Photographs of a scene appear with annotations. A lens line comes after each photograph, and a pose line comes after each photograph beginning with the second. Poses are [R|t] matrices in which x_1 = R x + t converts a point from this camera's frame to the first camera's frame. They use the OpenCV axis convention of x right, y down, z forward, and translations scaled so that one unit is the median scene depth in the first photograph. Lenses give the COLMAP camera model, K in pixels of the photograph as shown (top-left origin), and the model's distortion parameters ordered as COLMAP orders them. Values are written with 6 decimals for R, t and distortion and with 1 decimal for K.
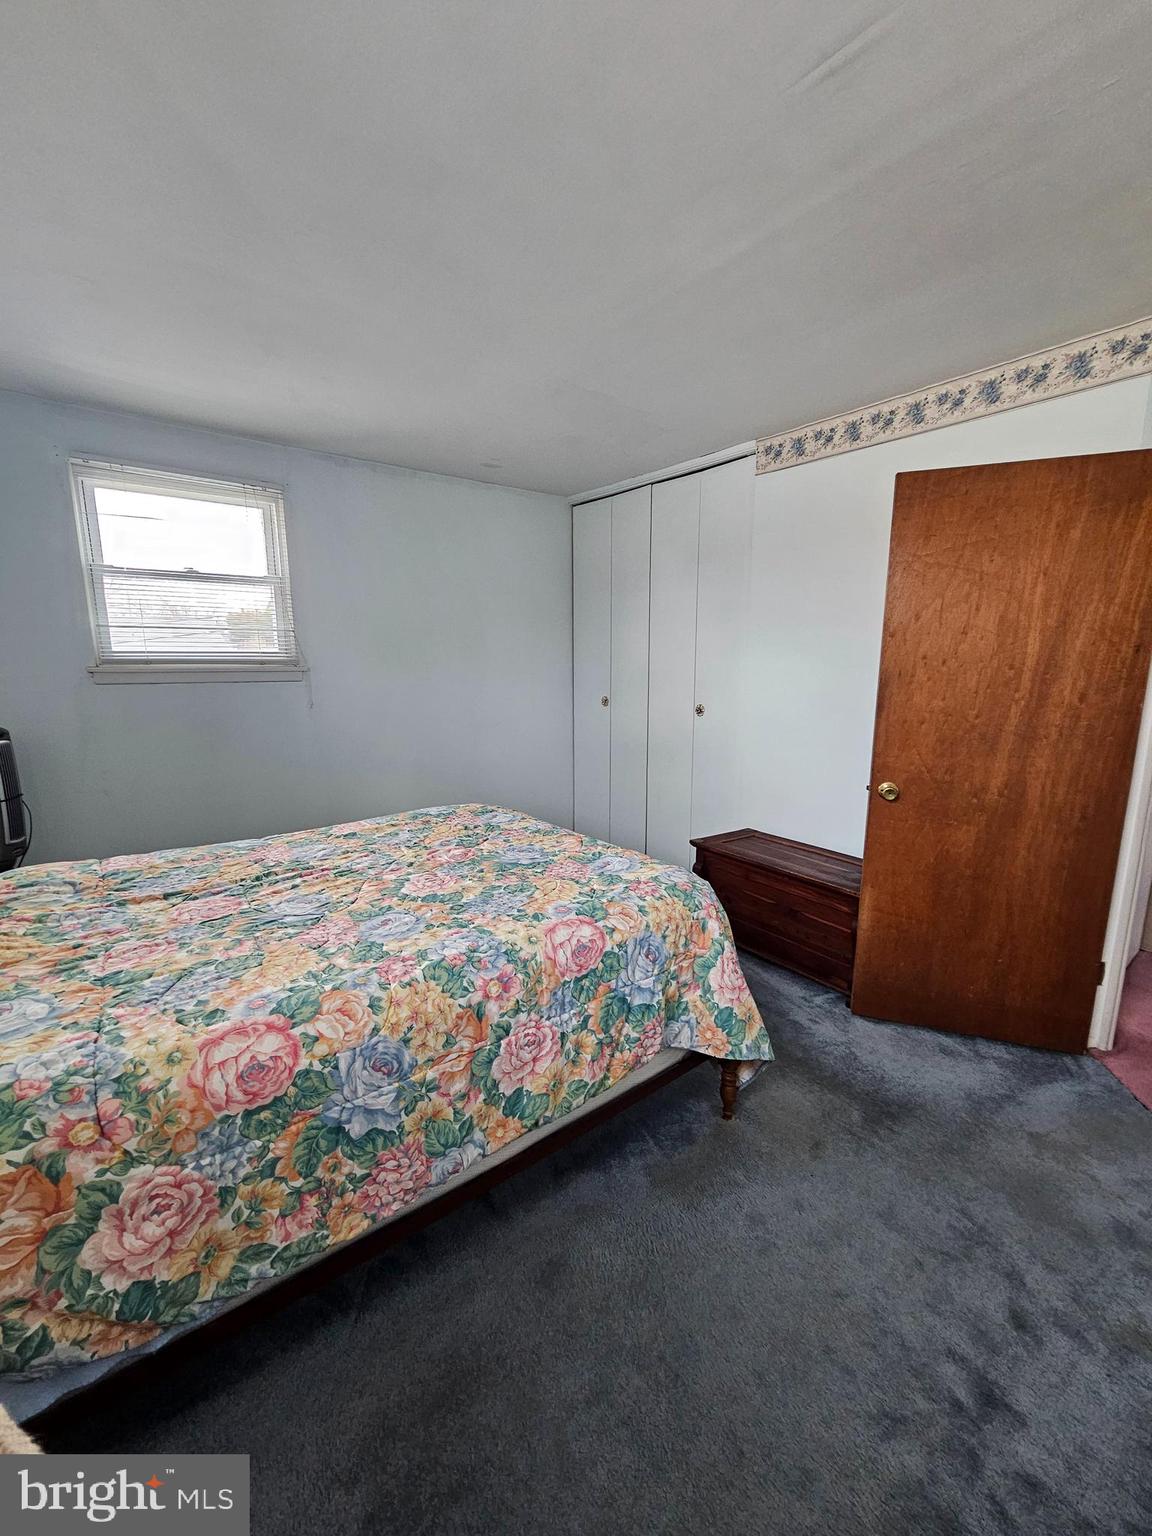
lens RADIAL K [[628.6, 0, 575.5], [0, 628.6, 768.9], [0, 0, 1]] dist [-0.001669, 0.000416]
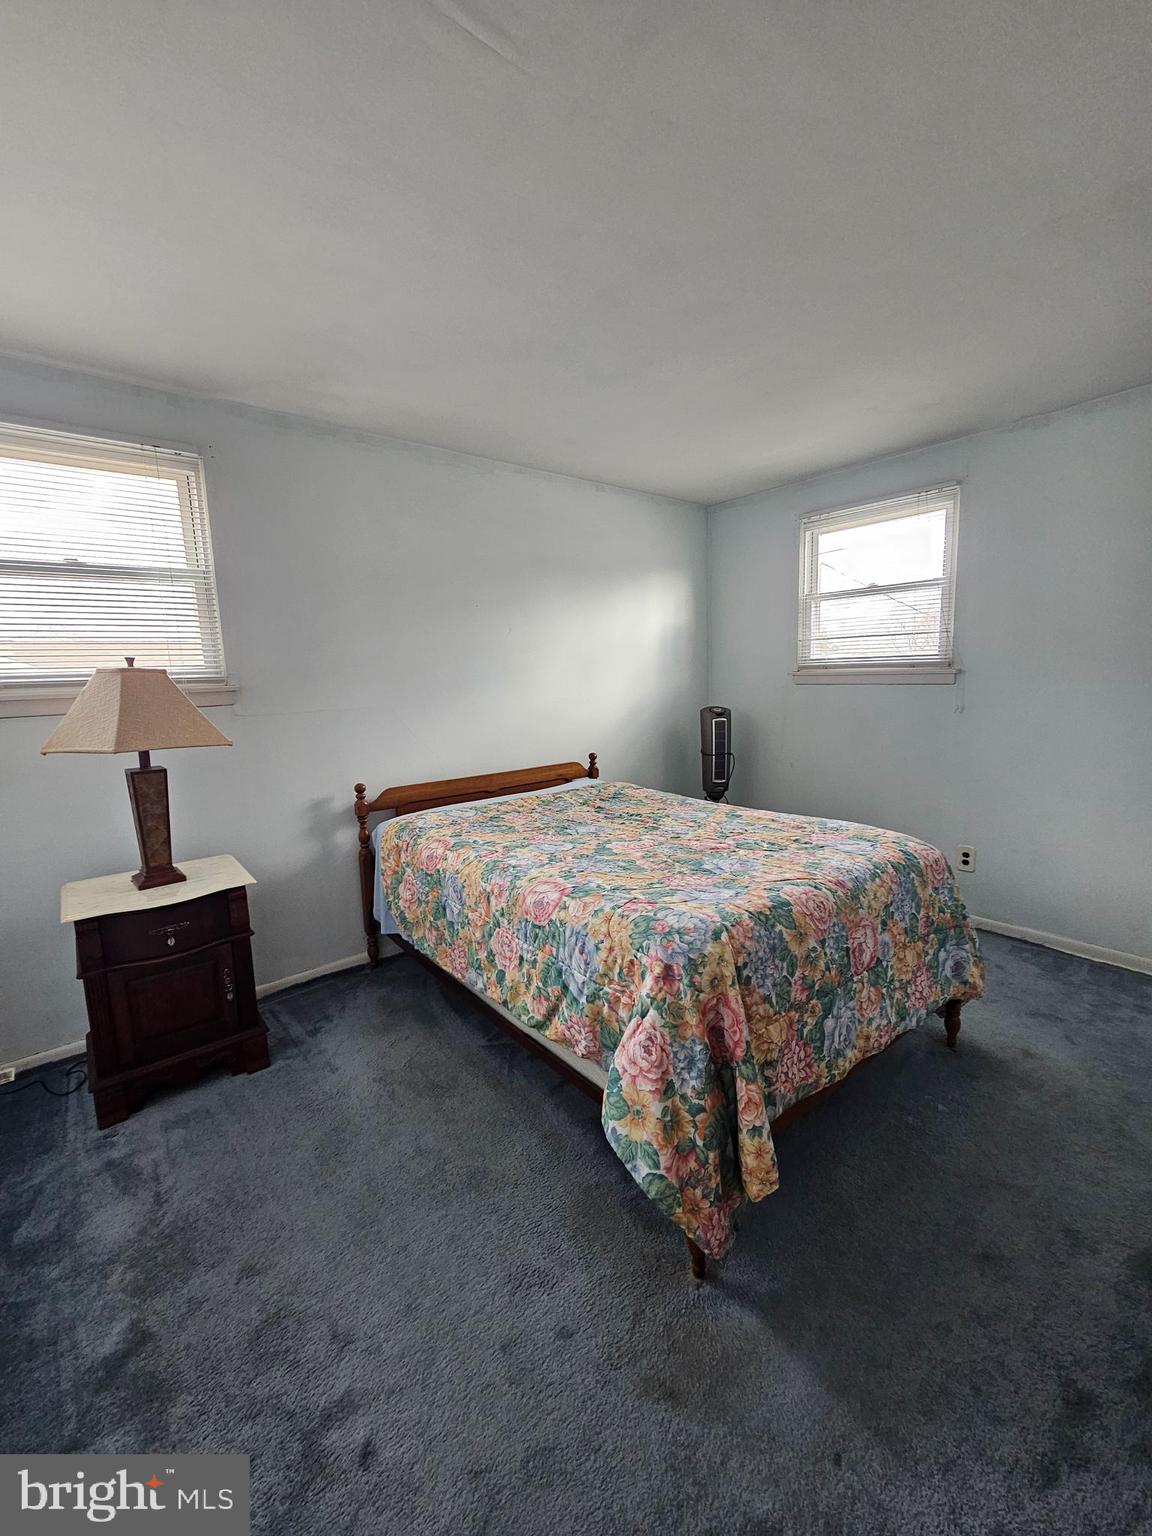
lens RADIAL K [[628.6, 0, 571.5], [0, 628.6, 768.0], [0, 0, 1]] dist [-0.001669, 0.000416]
pose [[0.020653, 0.146753, -0.988958, 1.123082], [-0.147868, 0.978738, 0.142148, -0.147251], [0.988791, 0.143300, 0.041914, 0.924303]]
